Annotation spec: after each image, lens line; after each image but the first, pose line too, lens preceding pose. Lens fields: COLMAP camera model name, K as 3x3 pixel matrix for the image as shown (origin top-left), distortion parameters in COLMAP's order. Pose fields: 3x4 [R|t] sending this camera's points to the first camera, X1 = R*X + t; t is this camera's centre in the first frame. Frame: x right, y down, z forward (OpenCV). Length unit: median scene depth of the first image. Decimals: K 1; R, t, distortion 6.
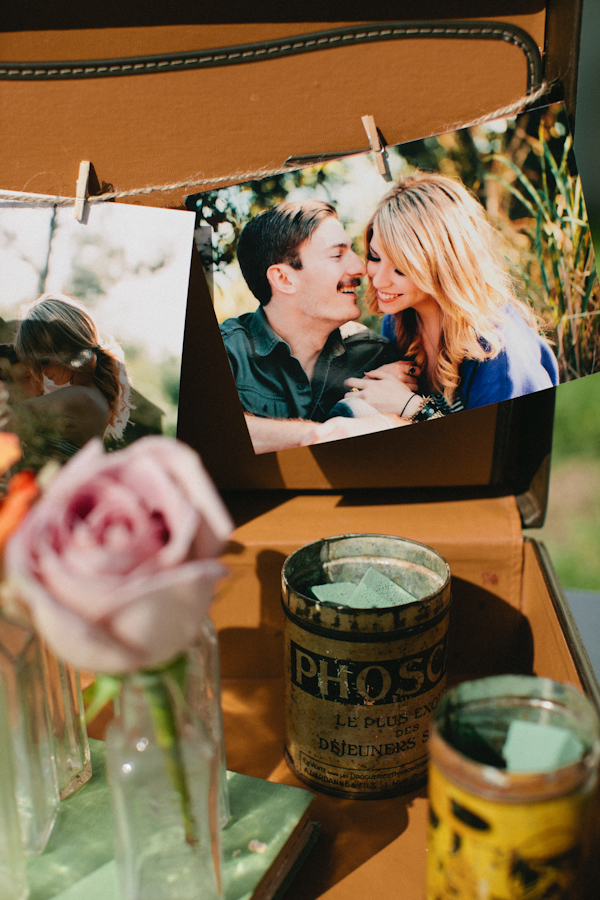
lens RADIAL K [[1353.1, 0, 303.6], [0, 1353.1, 452.5], [0, 0, 1]] dist [-0.165975, 0.000000]
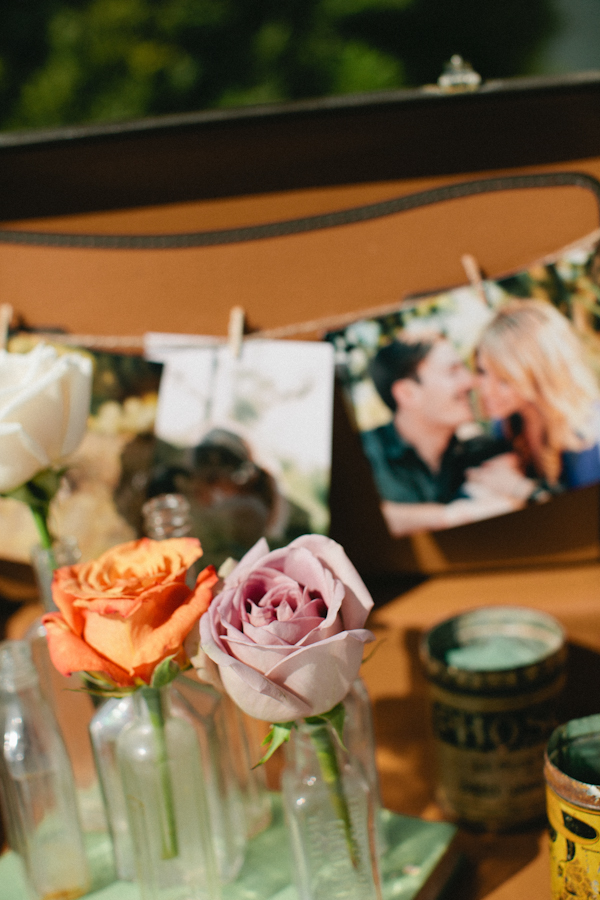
lens RADIAL K [[1353.1, 0, 325.8], [0, 1353.1, 465.6], [0, 0, 1]] dist [-0.165975, 0.000000]
pose [[0.993537, -0.062435, -0.094790, 0.022676], [0.056597, 0.996402, -0.063086, 0.004536], [0.098388, 0.057314, 0.993496, -0.197679]]
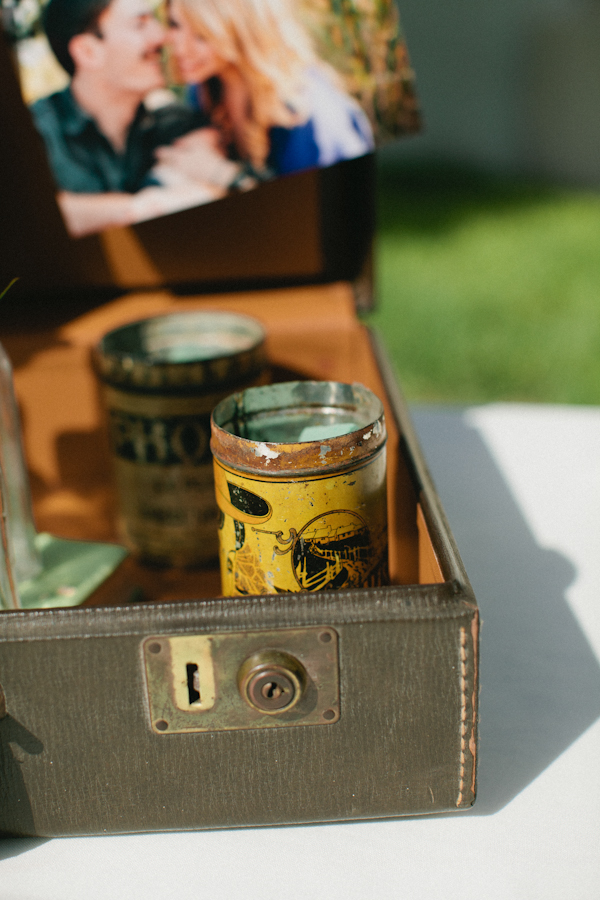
lens RADIAL K [[1353.1, 0, 280.1], [0, 1353.1, 474.2], [0, 0, 1]] dist [-0.165975, 0.000000]
pose [[0.998993, -0.043648, 0.010373, 0.106711], [0.043581, 0.999028, 0.006674, 0.190803], [-0.010654, -0.006215, 0.999924, 0.000308]]
